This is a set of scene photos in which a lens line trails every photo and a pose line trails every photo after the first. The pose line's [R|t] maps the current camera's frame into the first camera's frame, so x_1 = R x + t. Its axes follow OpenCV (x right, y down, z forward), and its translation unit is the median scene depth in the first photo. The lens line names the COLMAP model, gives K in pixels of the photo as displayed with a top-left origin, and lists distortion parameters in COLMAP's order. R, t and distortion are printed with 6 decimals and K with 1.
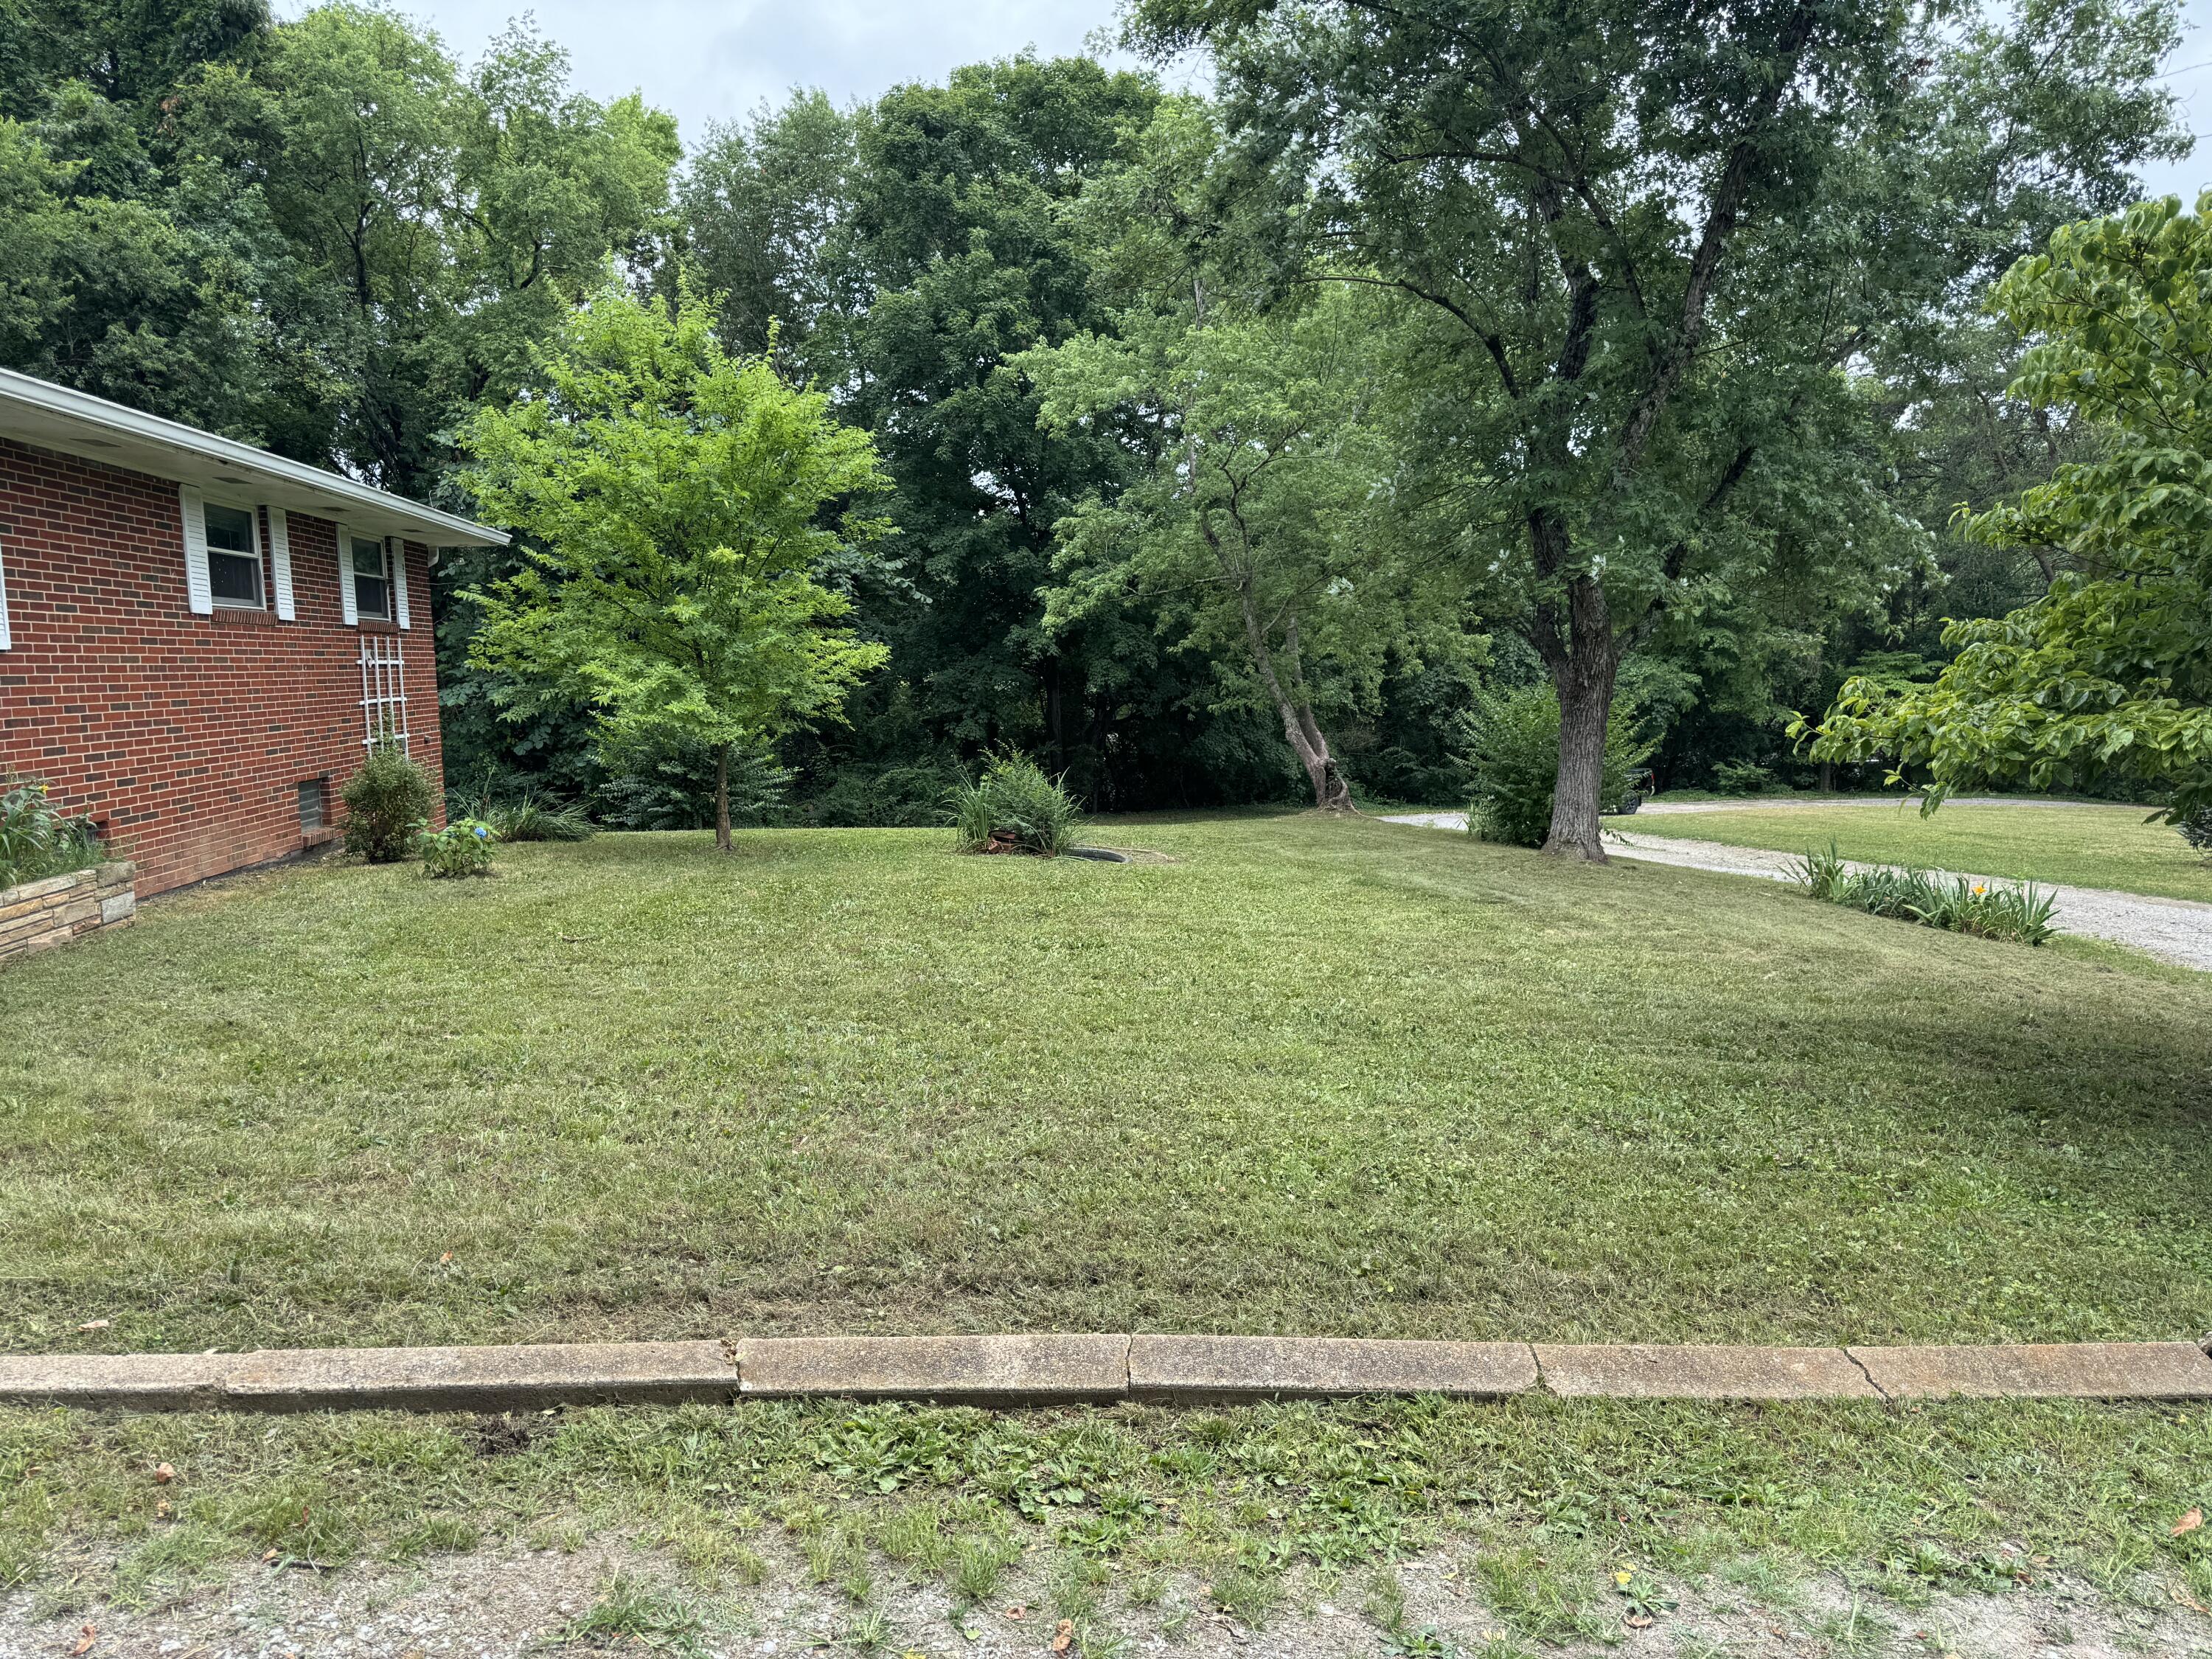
lens RADIAL K [[1552.8, 0, 1125.2], [0, 1552.8, 828.8], [0, 0, 1]] dist [0.066811, -0.079874]
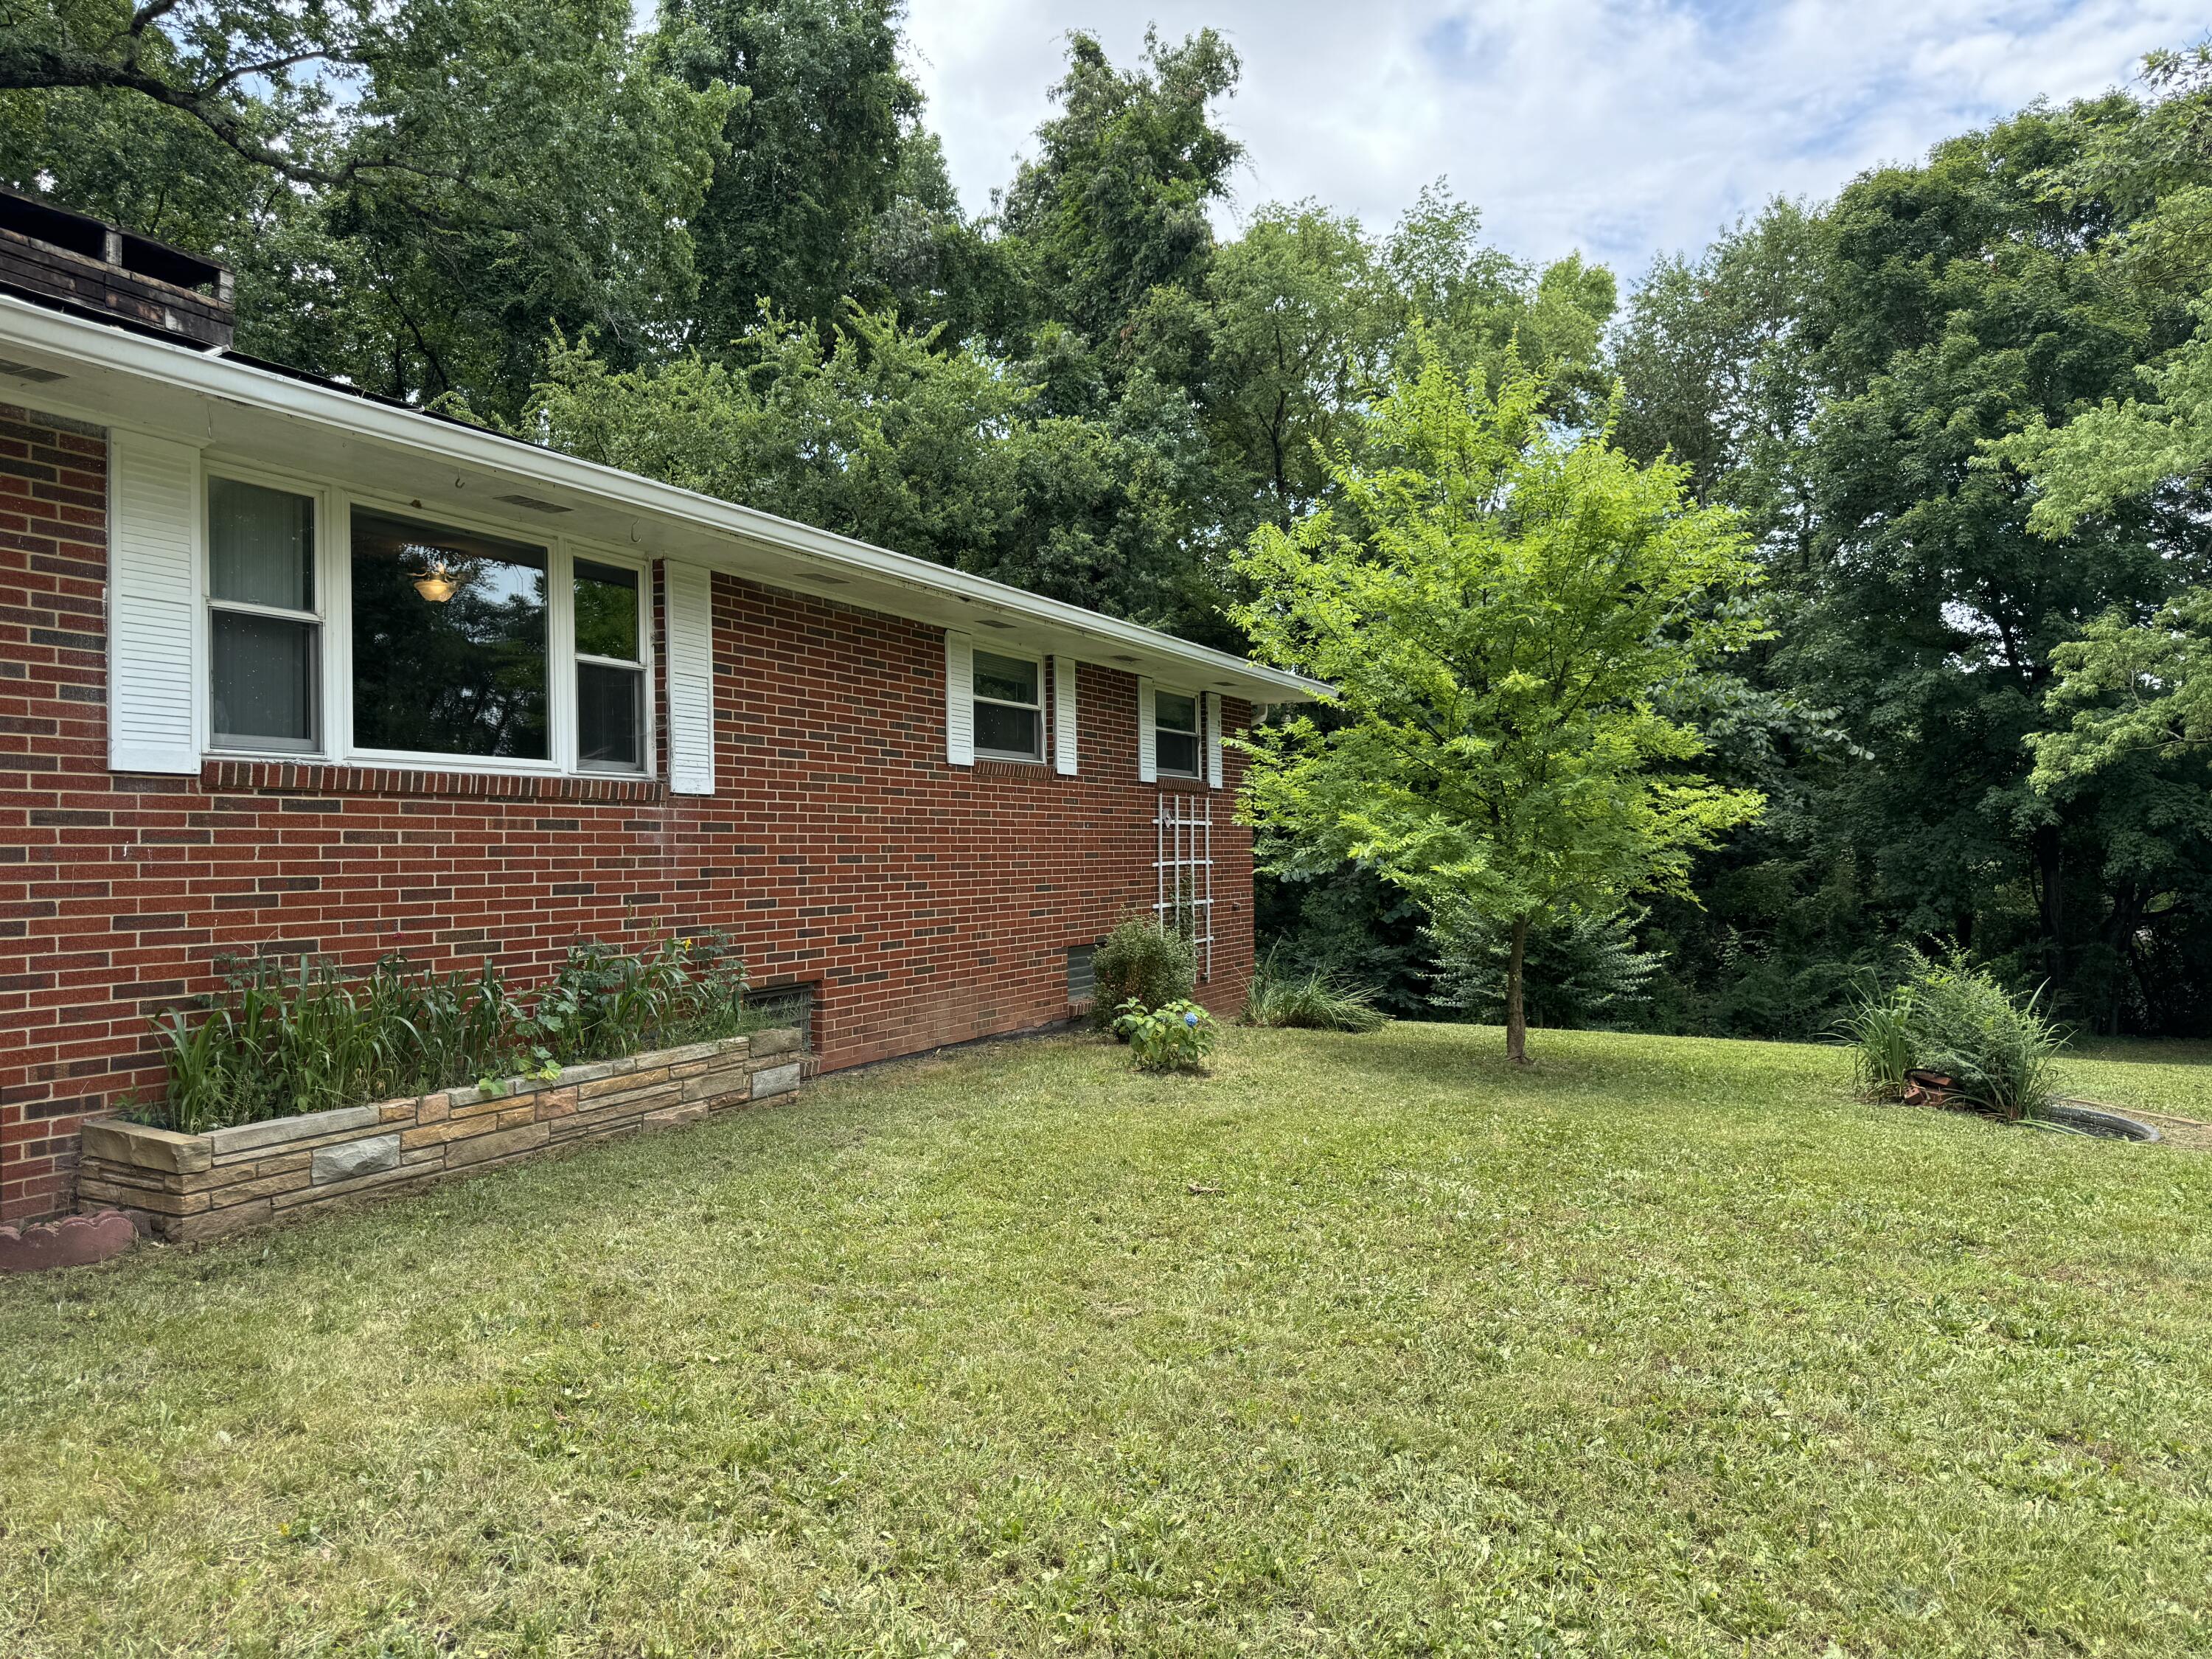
lens RADIAL K [[1552.8, 0, 1083.9], [0, 1552.8, 857.5], [0, 0, 1]] dist [0.066811, -0.079874]
pose [[0.824021, 0.015368, -0.566351, 0.003174], [-0.068445, 0.995011, -0.072585, -0.014641], [0.562410, 0.098576, 0.820962, 0.220768]]
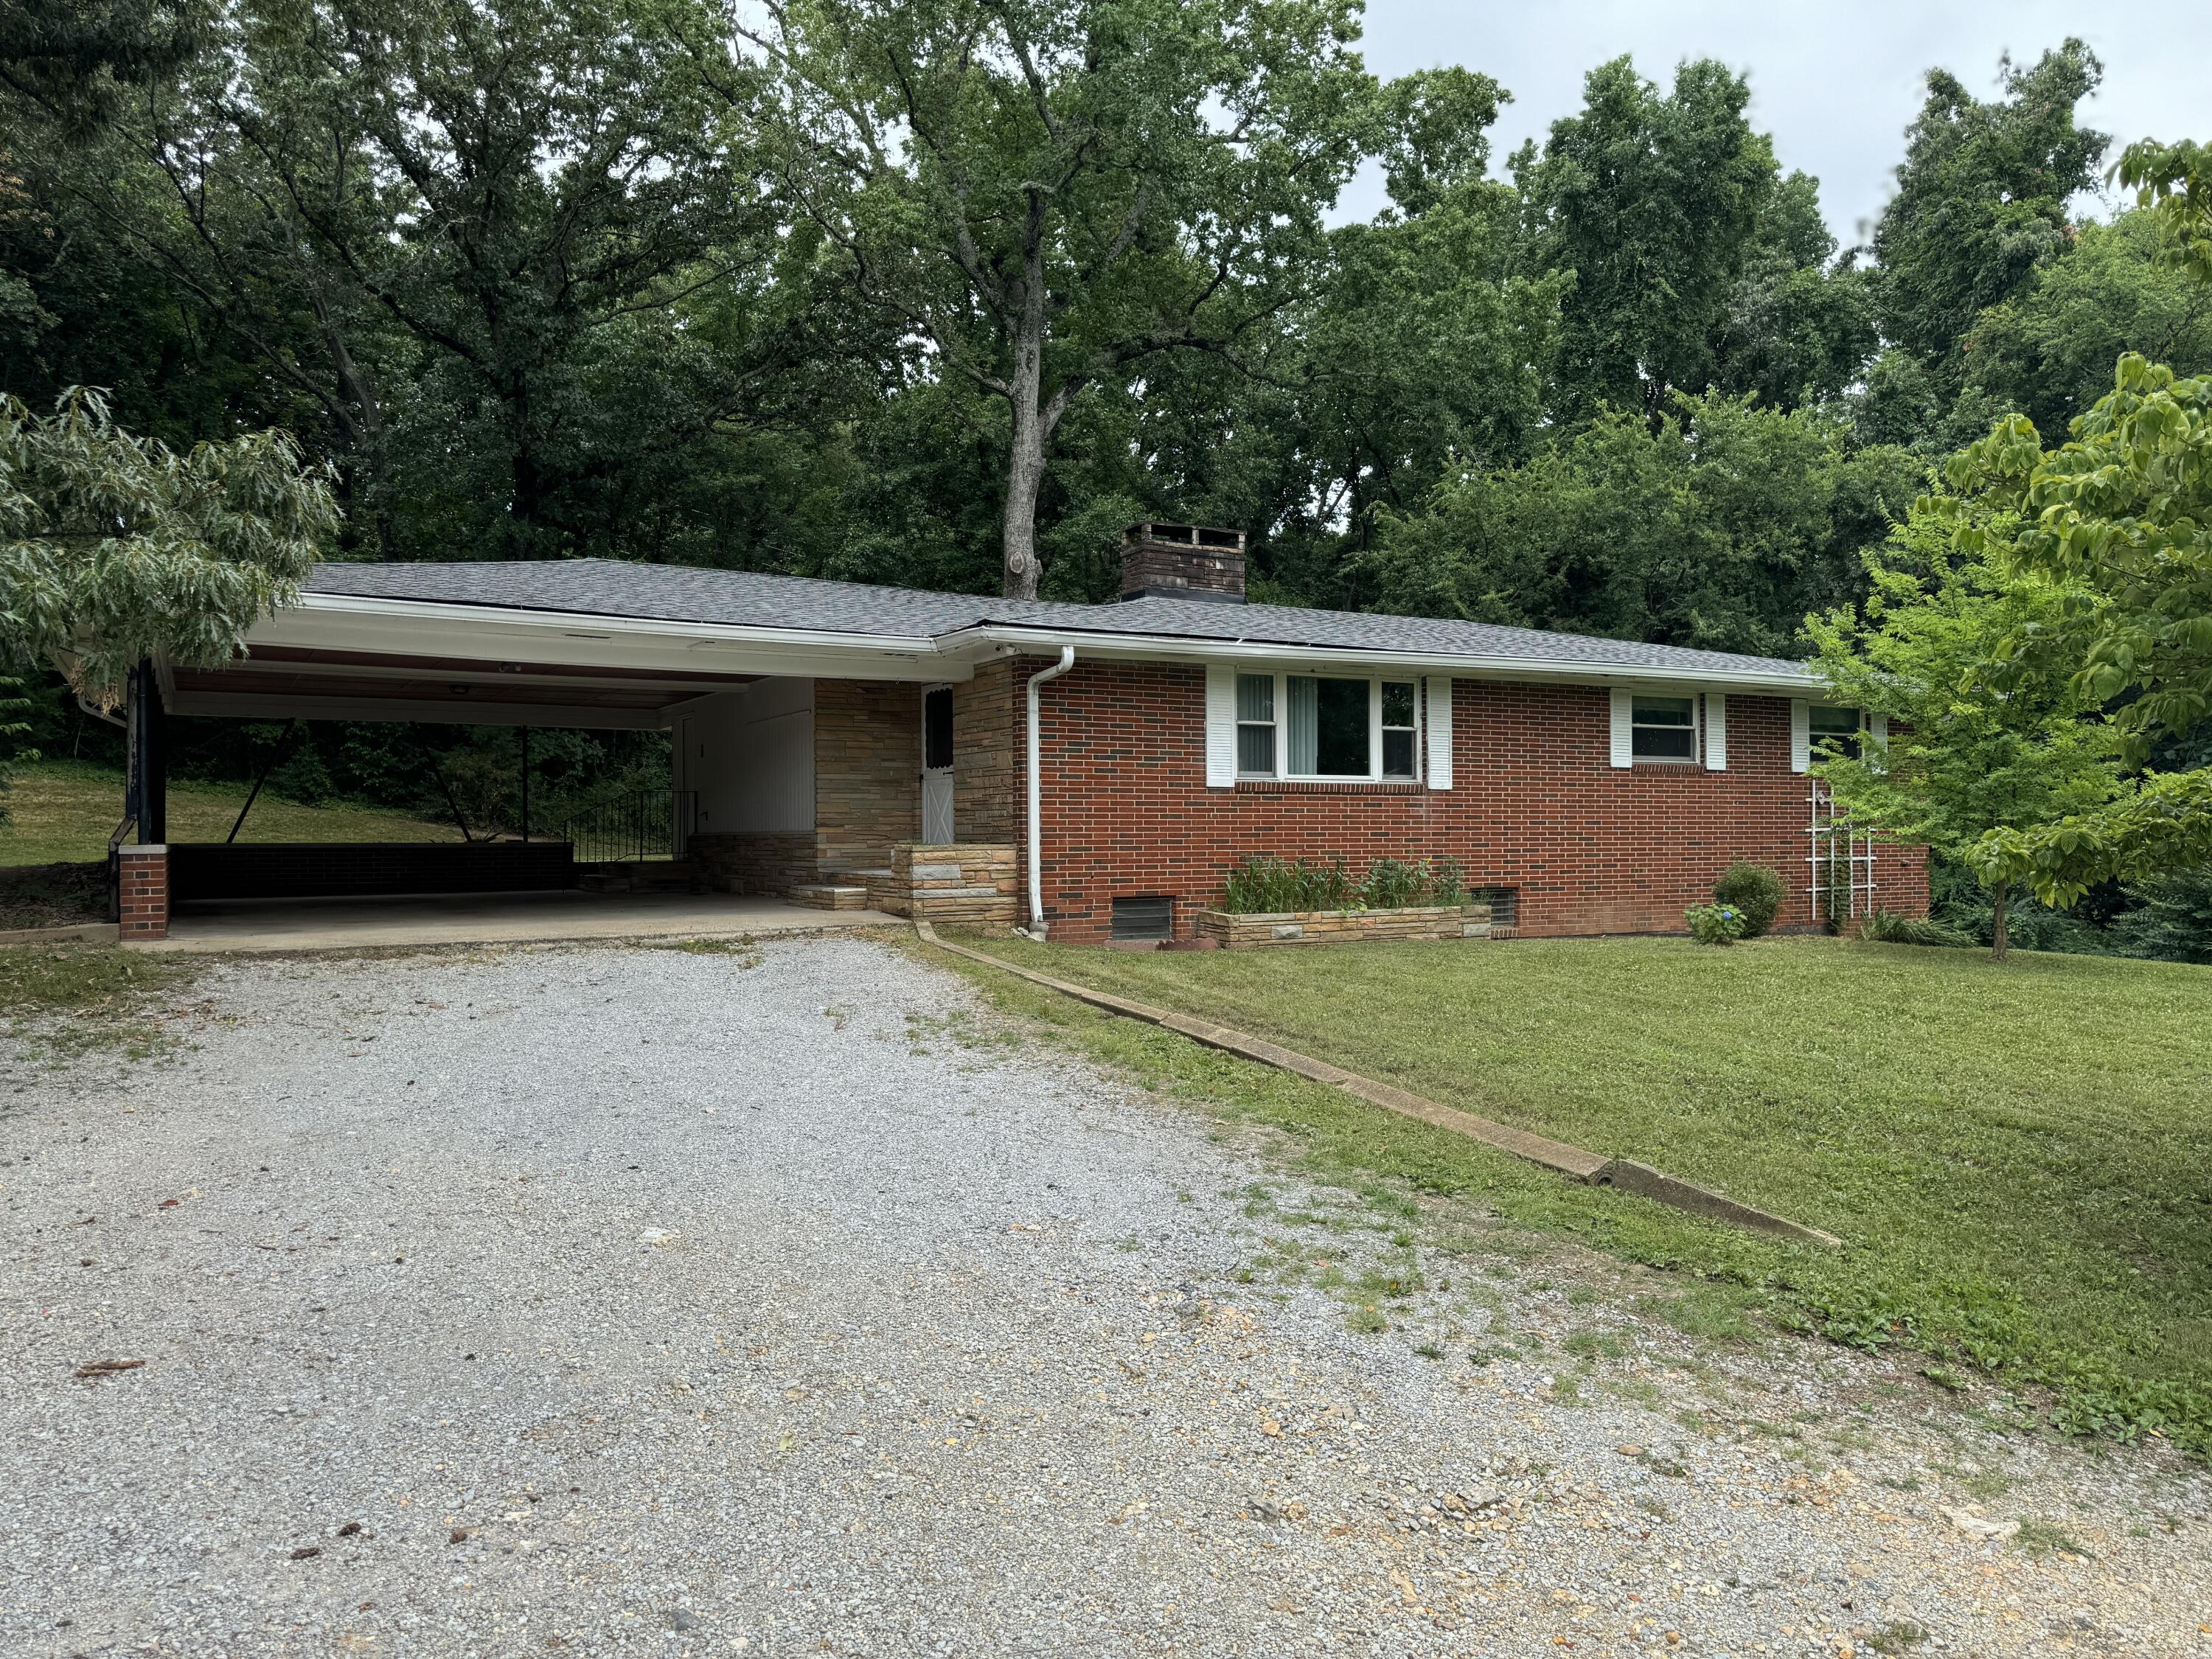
lens RADIAL K [[1552.8, 0, 1103.8], [0, 1552.8, 832.7], [0, 0, 1]] dist [0.066811, -0.079874]
pose [[0.378994, 0.012900, -0.925309, 0.533023], [-0.100614, 0.994550, -0.027345, 0.019353], [0.919913, 0.103463, 0.378226, -0.056488]]
